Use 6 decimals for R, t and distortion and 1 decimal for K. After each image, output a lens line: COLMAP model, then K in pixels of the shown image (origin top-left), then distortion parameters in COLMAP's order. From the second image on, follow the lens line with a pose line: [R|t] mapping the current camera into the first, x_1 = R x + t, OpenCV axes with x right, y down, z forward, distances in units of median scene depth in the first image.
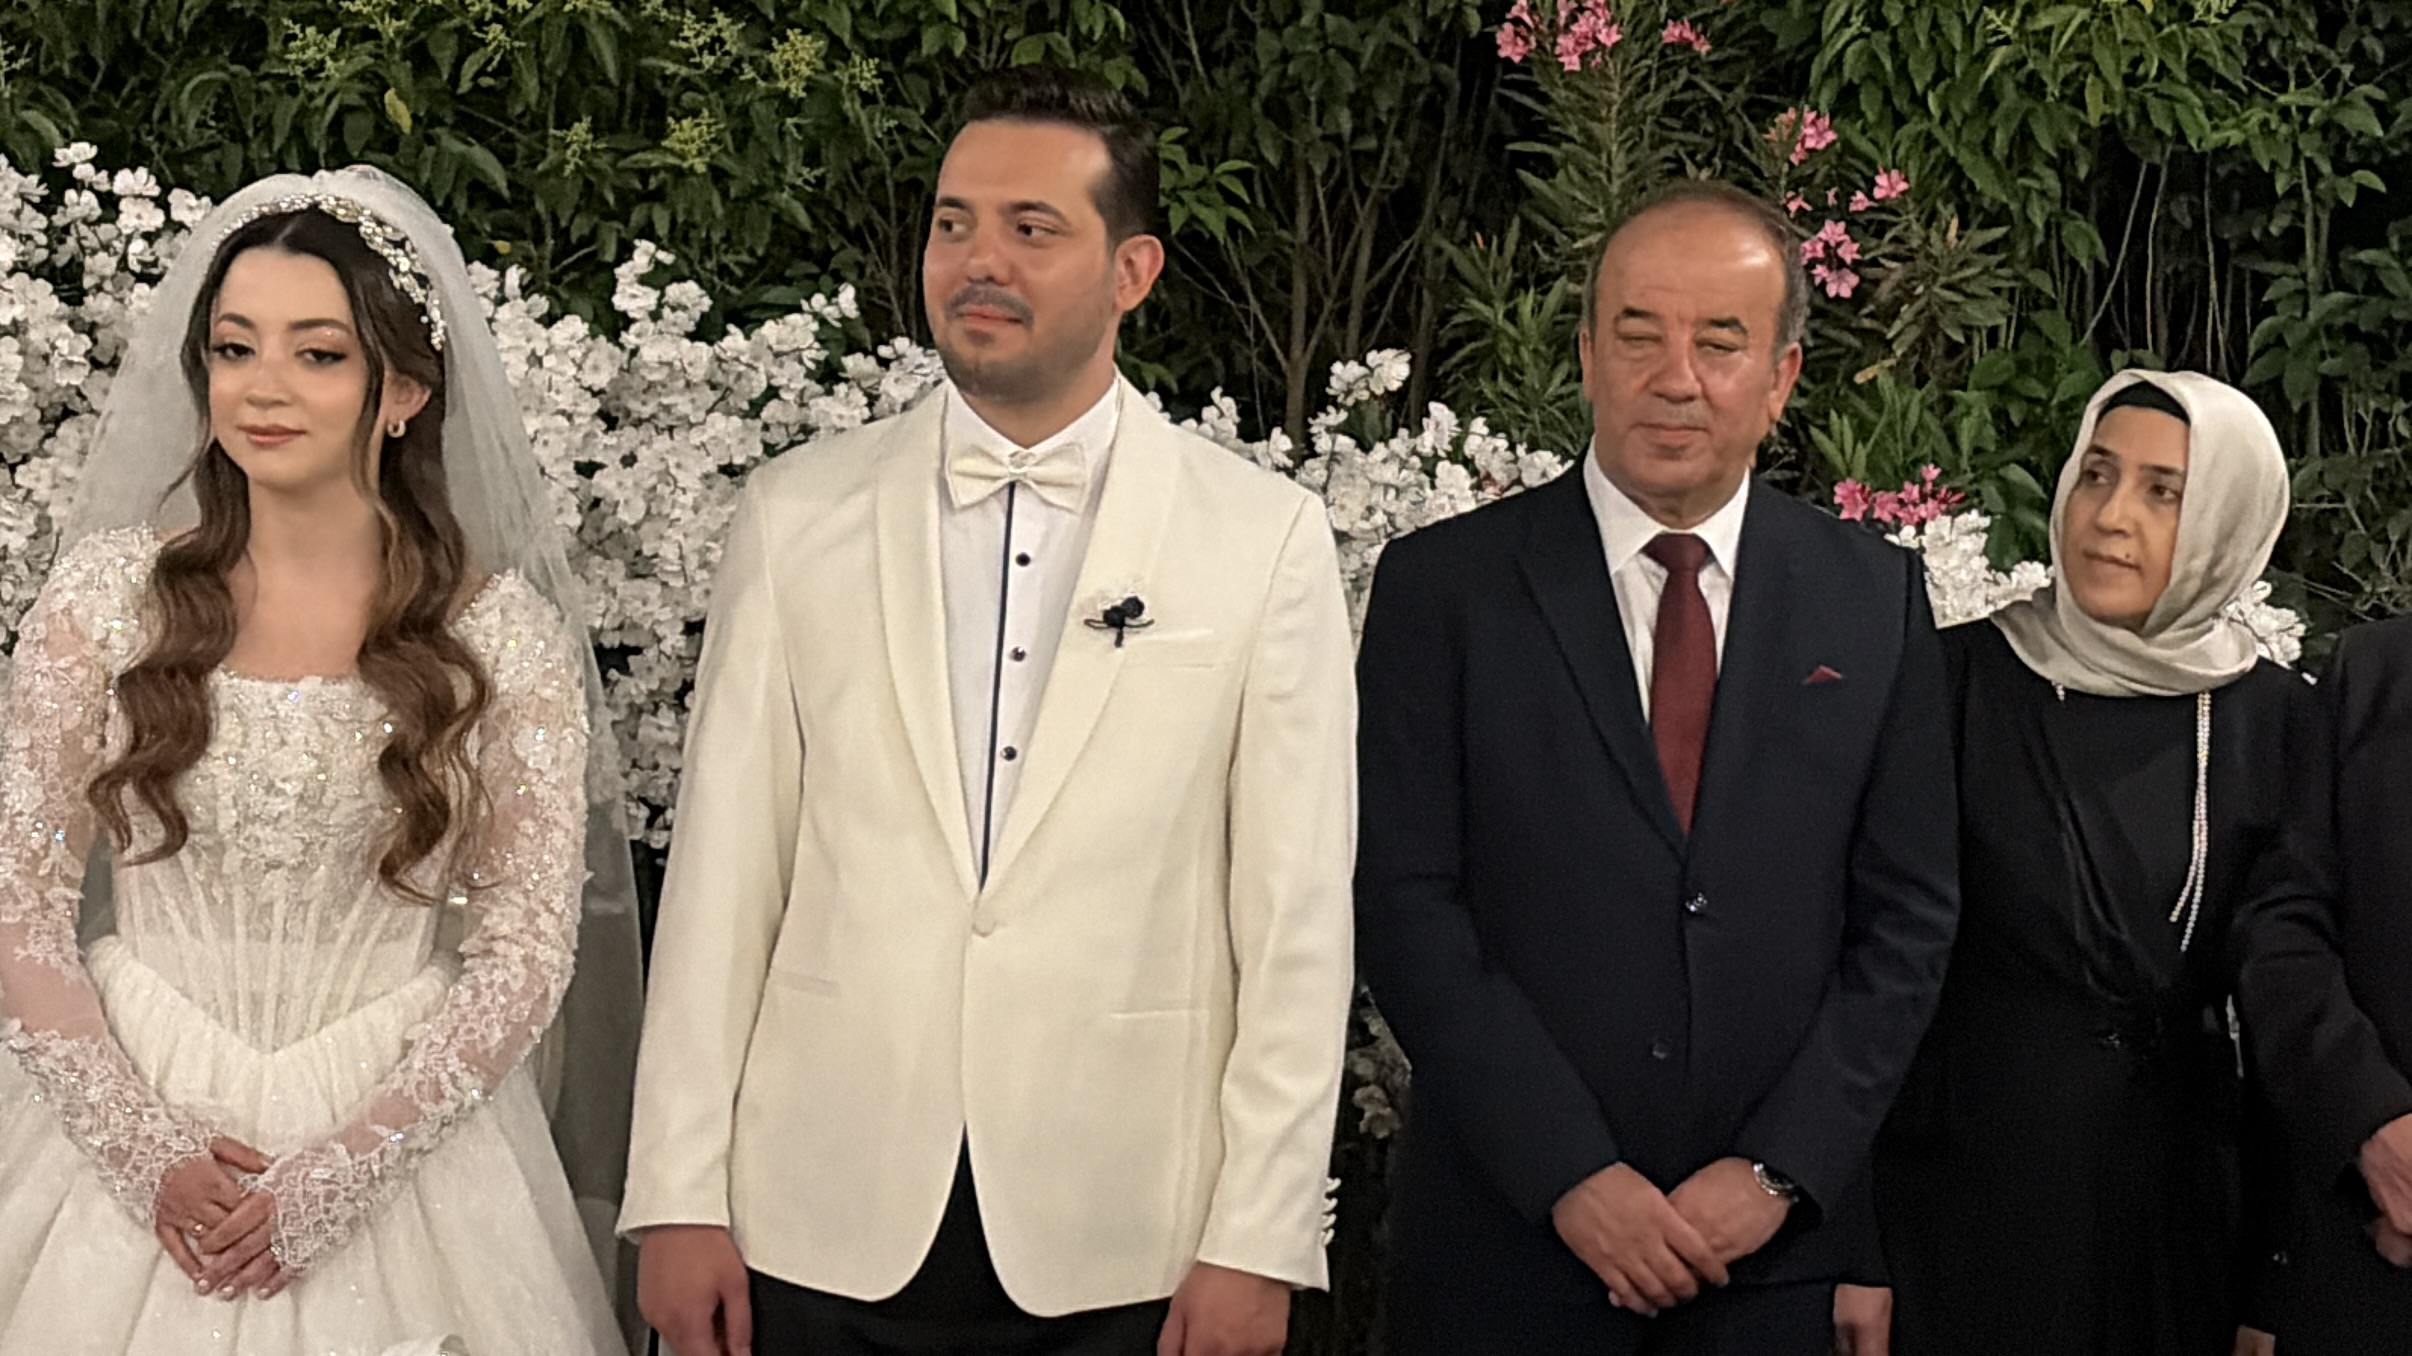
lens RADIAL K [[4470.0, 0, 1206.0], [0, 4470.0, 678.0], [0, 0, 1]] dist [0.163319, -0.053376]
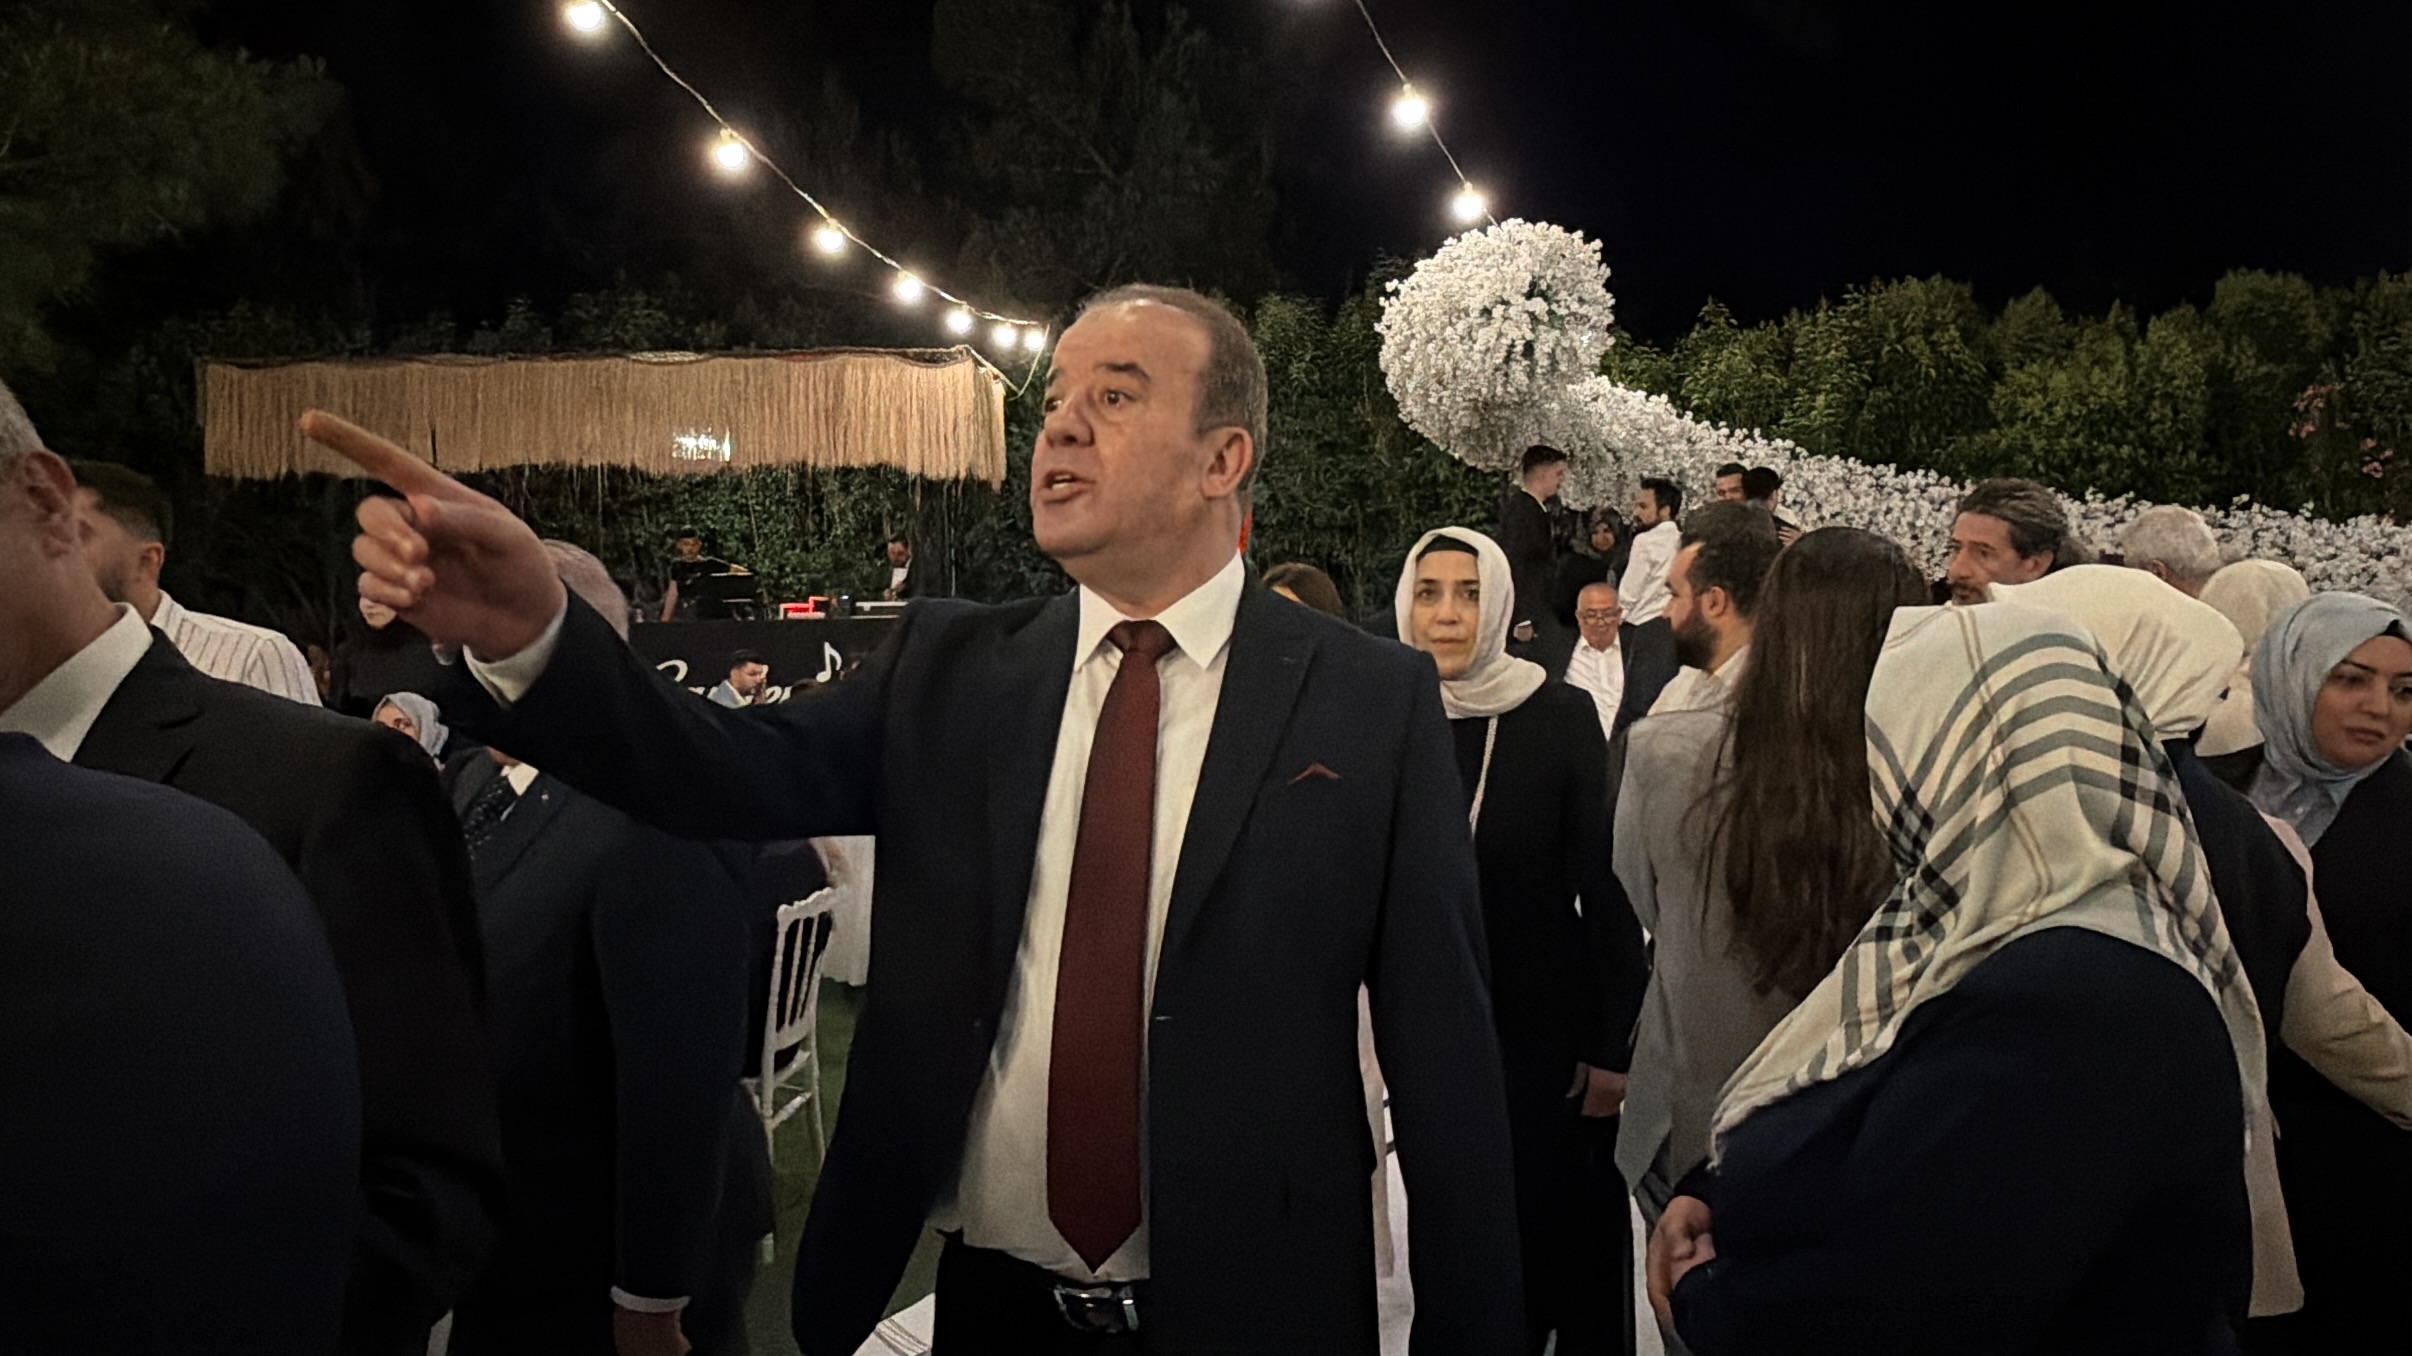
lens RADIAL K [[1611.1, 0, 1206.0], [0, 1611.1, 678.0], [0, 0, 1]] dist [0.003235, -0.002185]
pose [[0.794405, -0.020711, -0.607035, 0.229552], [0.016968, 0.999785, -0.011906, 0.155542], [0.607151, -0.000842, 0.794586, -1.357137]]
